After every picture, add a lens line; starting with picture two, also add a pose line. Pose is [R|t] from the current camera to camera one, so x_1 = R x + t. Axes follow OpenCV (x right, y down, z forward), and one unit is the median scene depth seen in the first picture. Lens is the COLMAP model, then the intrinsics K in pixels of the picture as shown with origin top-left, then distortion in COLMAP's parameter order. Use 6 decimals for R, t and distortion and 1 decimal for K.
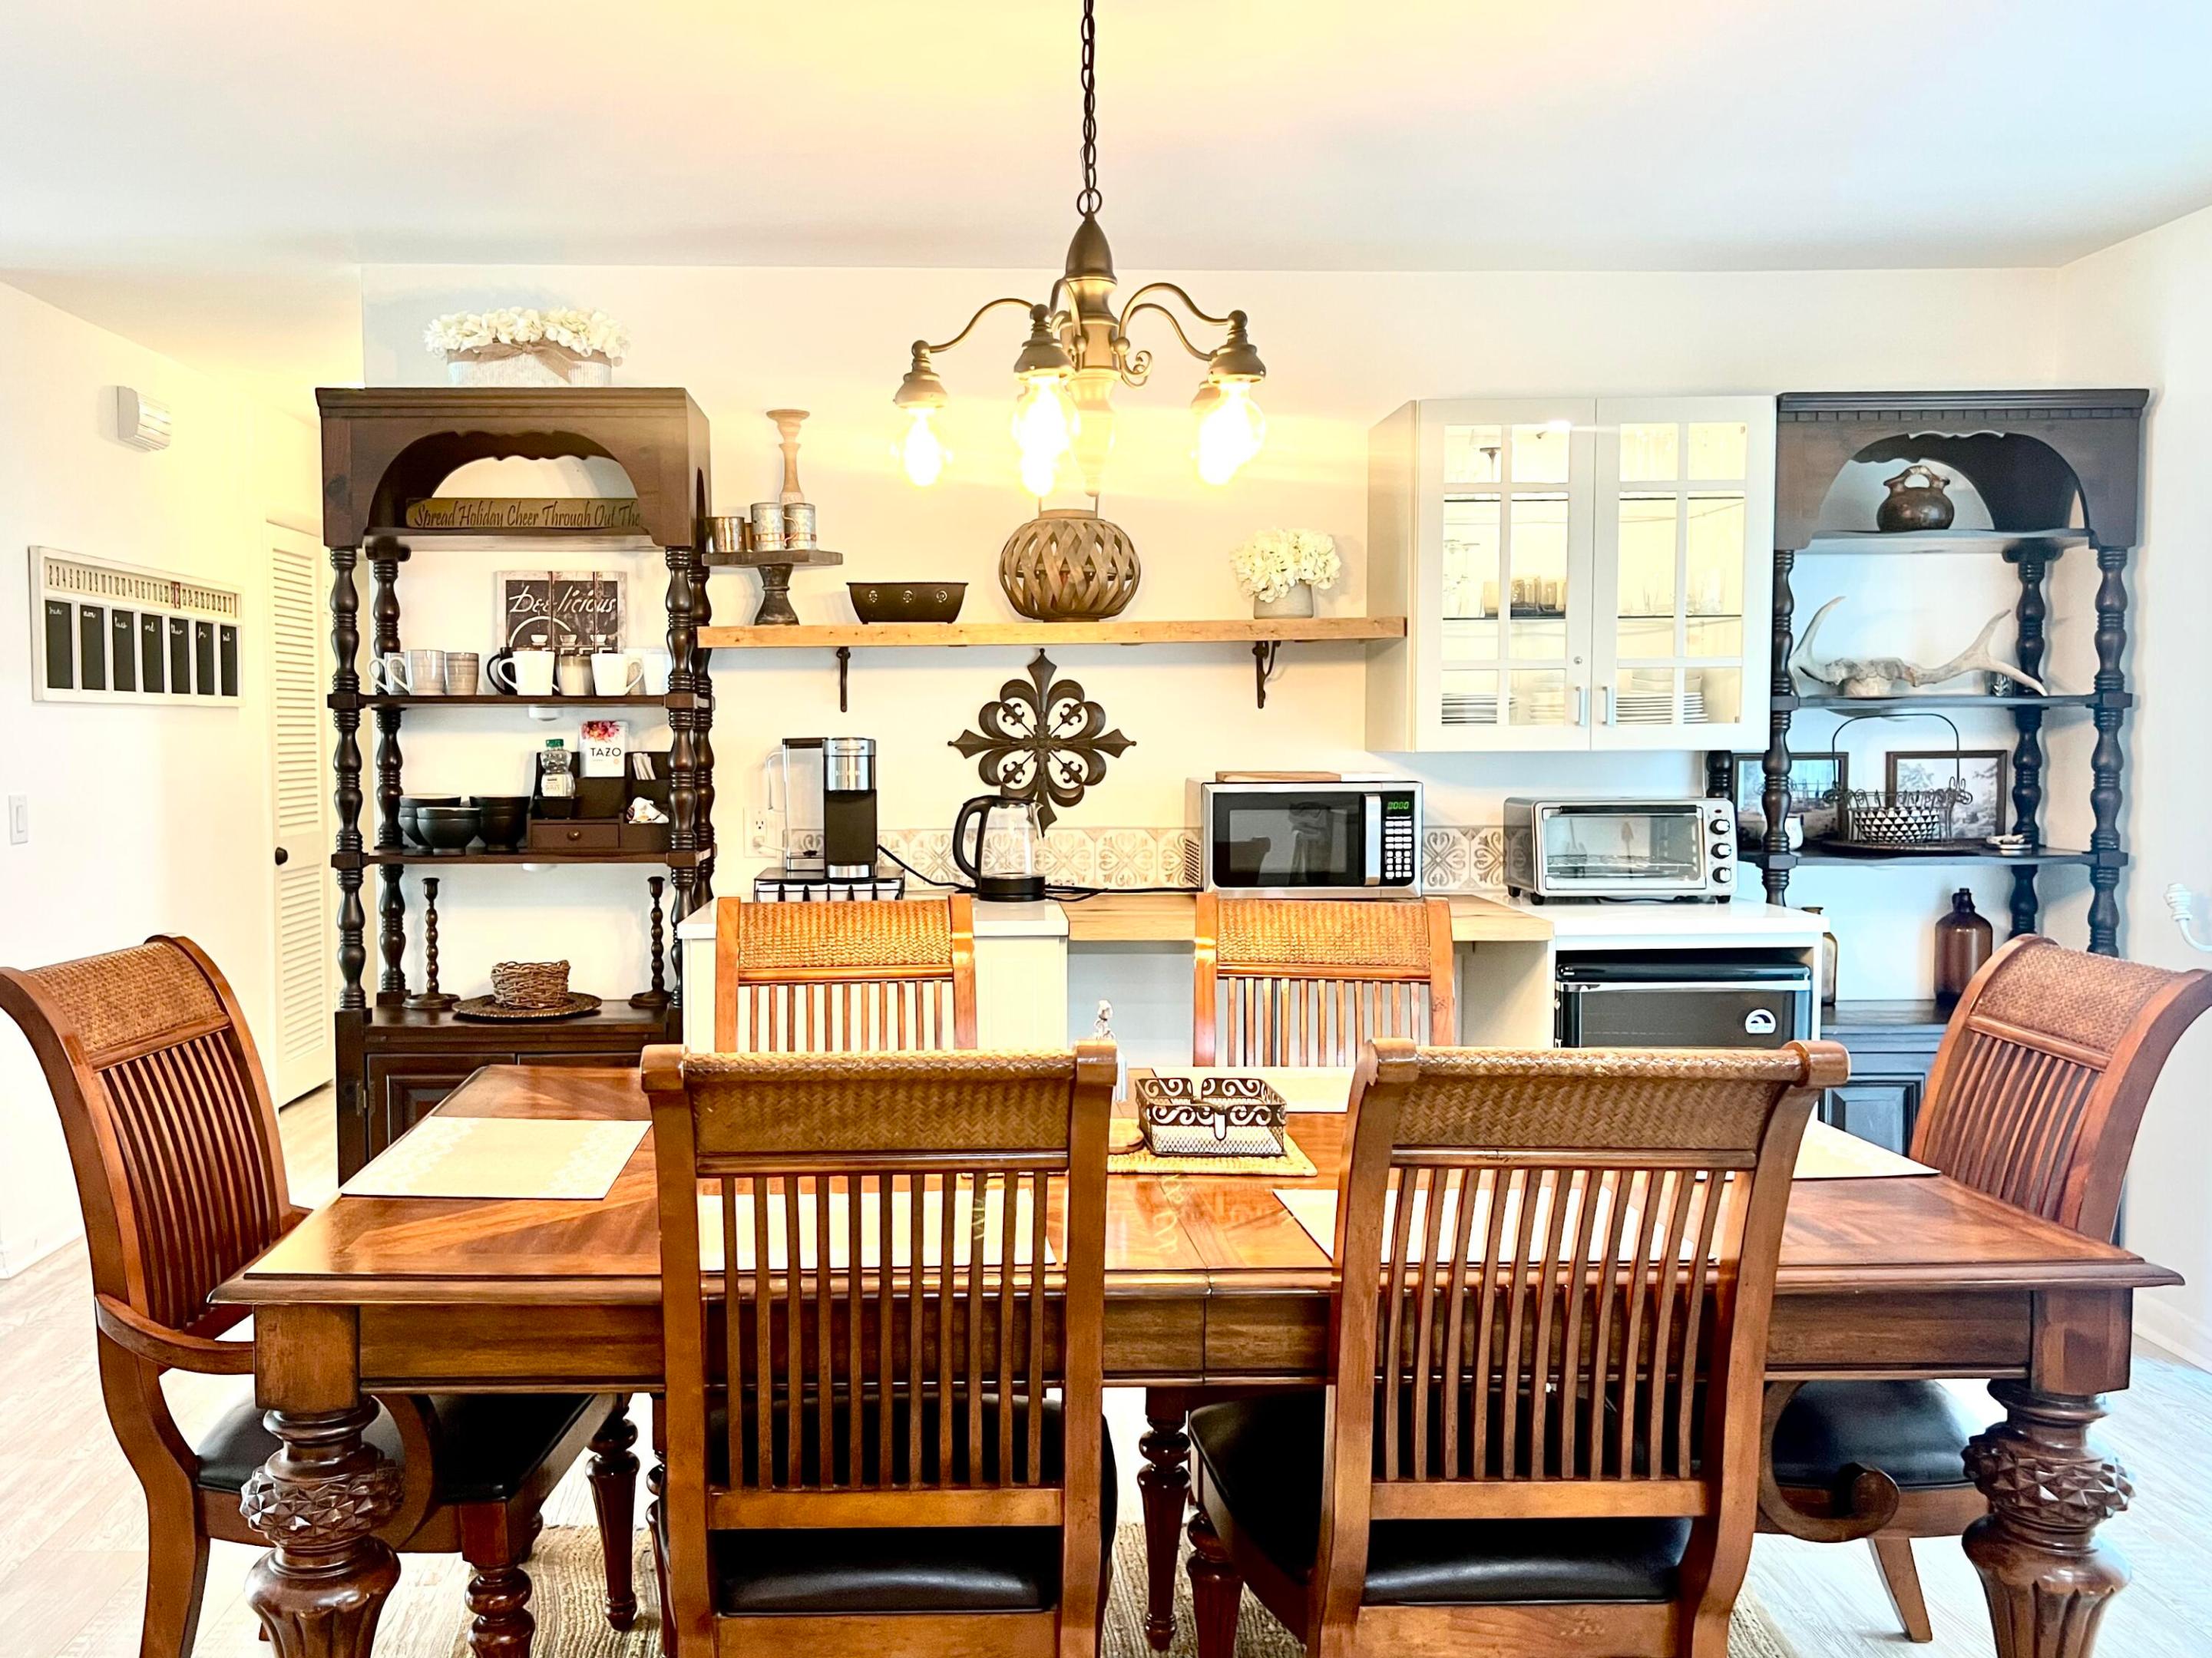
lens RADIAL K [[1807.5, 0, 983.4], [0, 1807.5, 838.9], [0, 0, 1]] dist [0.064644, -0.055069]
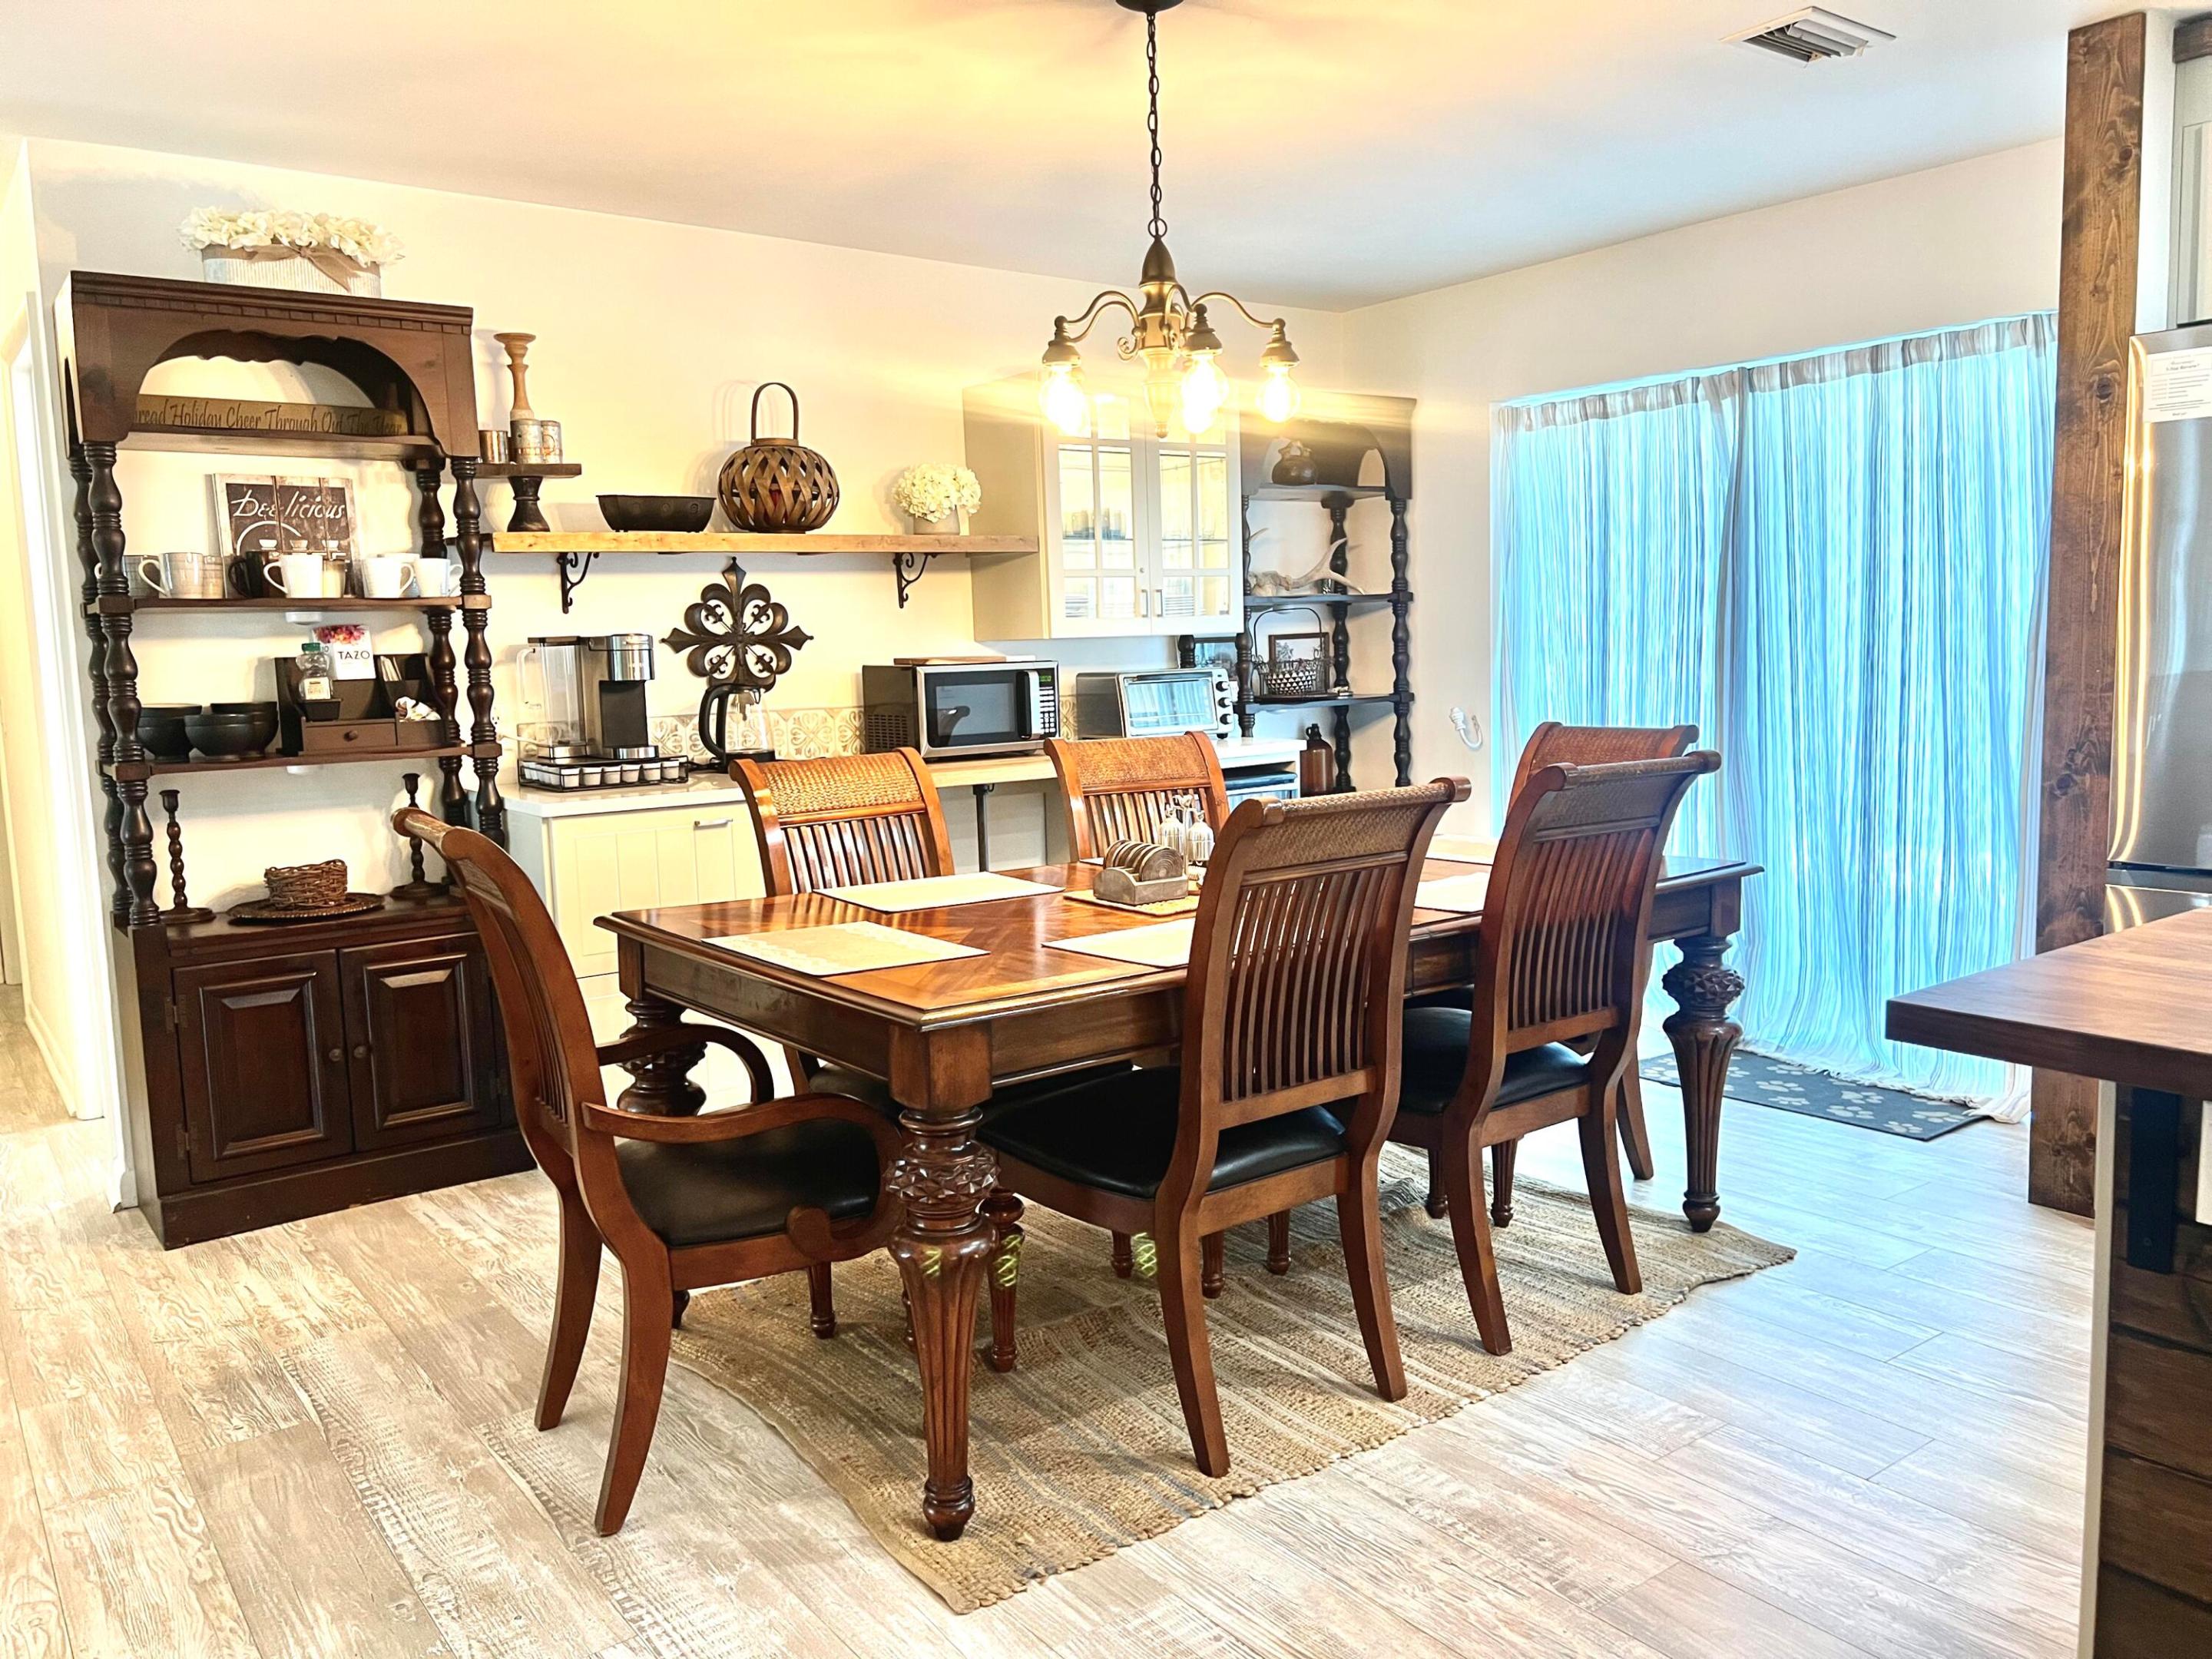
lens RADIAL K [[1678.1, 0, 1106.7], [0, 1678.1, 820.4], [0, 0, 1]] dist [0.050061, -0.052609]
pose [[0.808977, -0.083869, 0.581826, -0.433122], [0.062857, 0.996437, 0.056238, 0.018459], [-0.584469, -0.008923, 0.811367, -0.026412]]
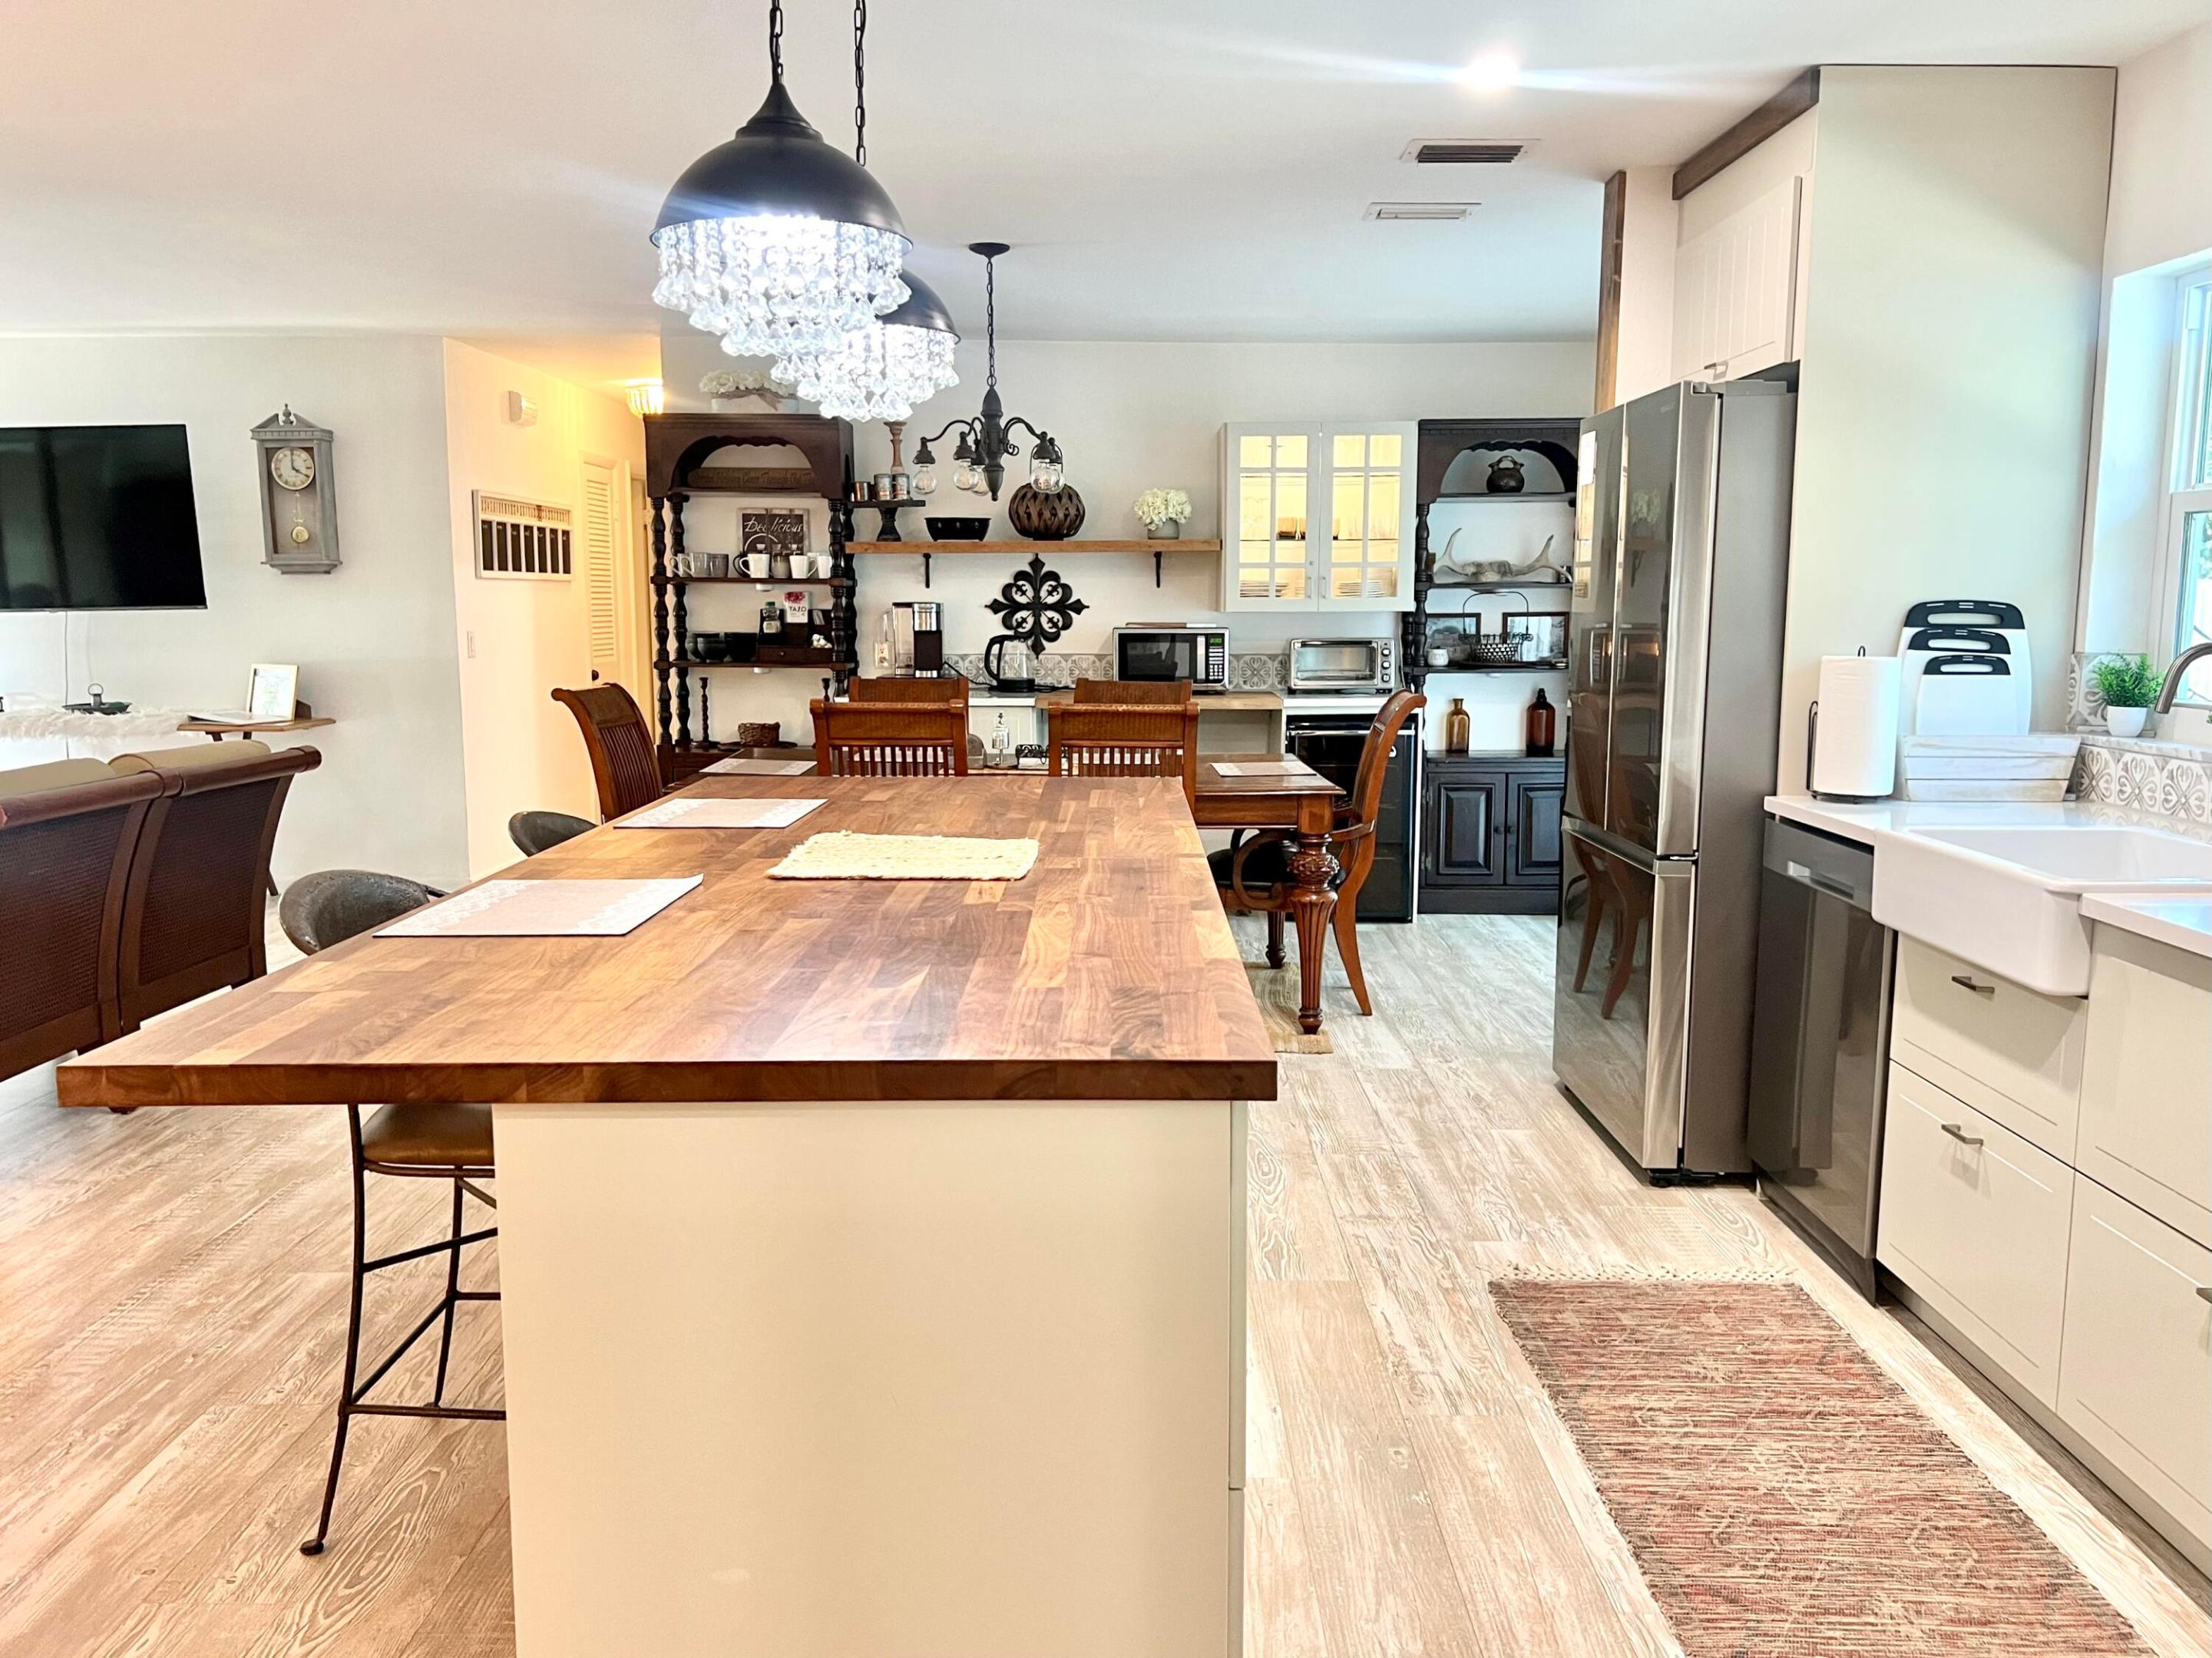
lens RADIAL K [[1700.8, 0, 1118.6], [0, 1700.8, 833.8], [0, 0, 1]] dist [0.130327, -0.225043]
pose [[0.999756, 0.008397, -0.020440, 0.156304], [-0.006833, 0.997131, 0.075390, 0.046742], [0.021014, -0.075232, 0.996945, -0.749506]]
